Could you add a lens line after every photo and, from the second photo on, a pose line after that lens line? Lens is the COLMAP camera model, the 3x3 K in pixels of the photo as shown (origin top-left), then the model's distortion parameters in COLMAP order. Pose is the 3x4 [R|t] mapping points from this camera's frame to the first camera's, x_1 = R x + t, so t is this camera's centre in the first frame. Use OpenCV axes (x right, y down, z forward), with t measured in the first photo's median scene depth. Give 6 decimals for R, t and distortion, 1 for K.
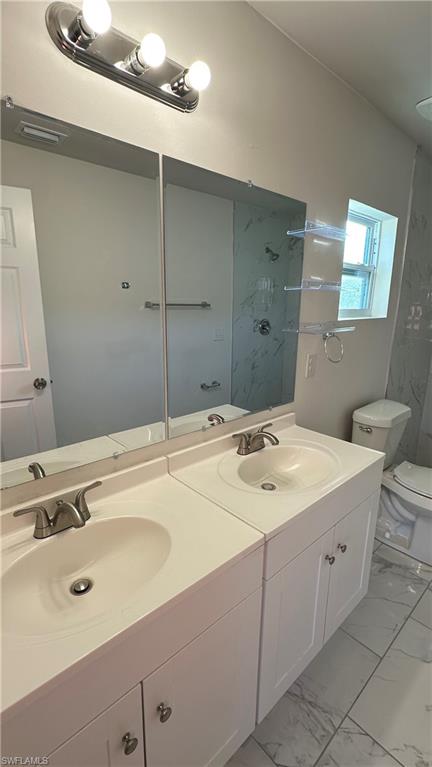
lens RADIAL K [[349.8, 0, 214.7], [0, 349.8, 382.6], [0, 0, 1]] dist [-0.004722, -0.000465]
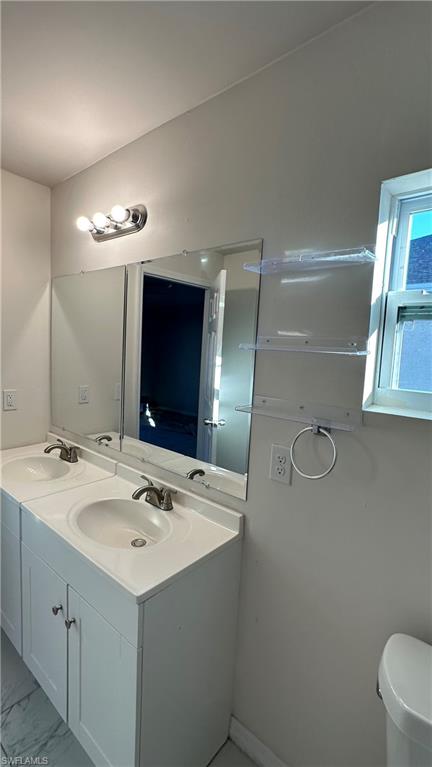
lens RADIAL K [[349.8, 0, 214.7], [0, 349.8, 382.6], [0, 0, 1]] dist [-0.004722, -0.000465]
pose [[0.128114, 0.096470, -0.987056, 0.962465], [-0.271277, 0.960711, 0.058685, -0.217254], [0.953937, 0.260247, 0.149250, 0.818577]]
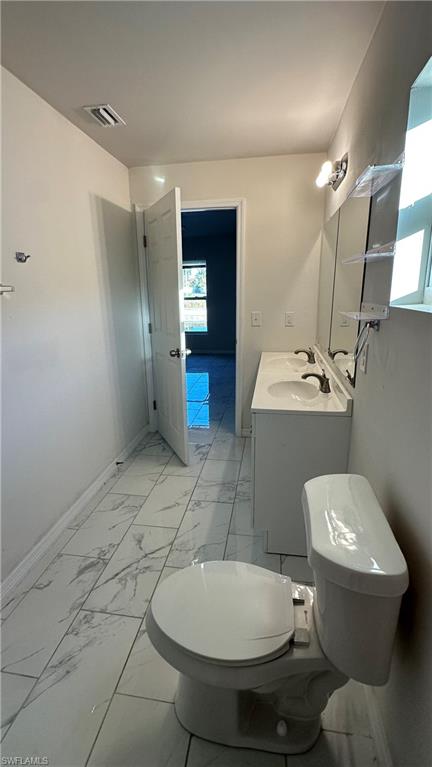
lens RADIAL K [[349.8, 0, 214.7], [0, 349.8, 382.6], [0, 0, 1]] dist [-0.004722, -0.000465]
pose [[-0.783938, 0.165542, -0.598362, 1.127603], [-0.132484, 0.896989, 0.421733, -0.316408], [0.606539, 0.409886, -0.681252, 1.488710]]
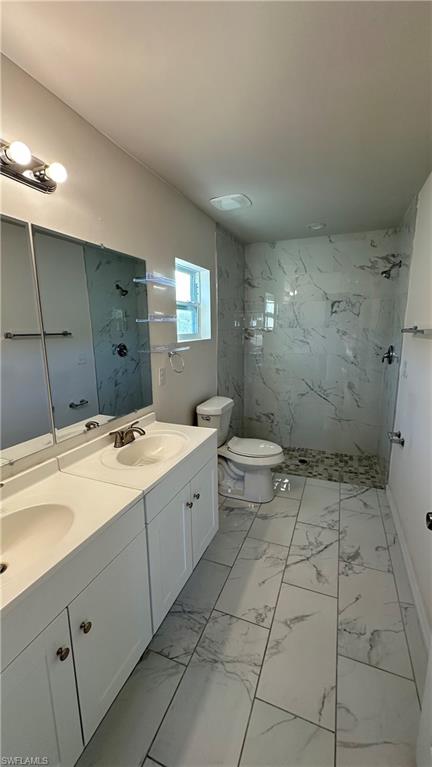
lens RADIAL K [[307.1, 0, 217.0], [0, 307.1, 383.8], [0, 0, 1]] dist [-0.002320, -0.000282]
pose [[0.901454, -0.101226, 0.420873, -0.041459], [0.119612, 0.992667, -0.017442, 0.028706], [-0.416021, 0.066065, 0.906952, -0.183519]]
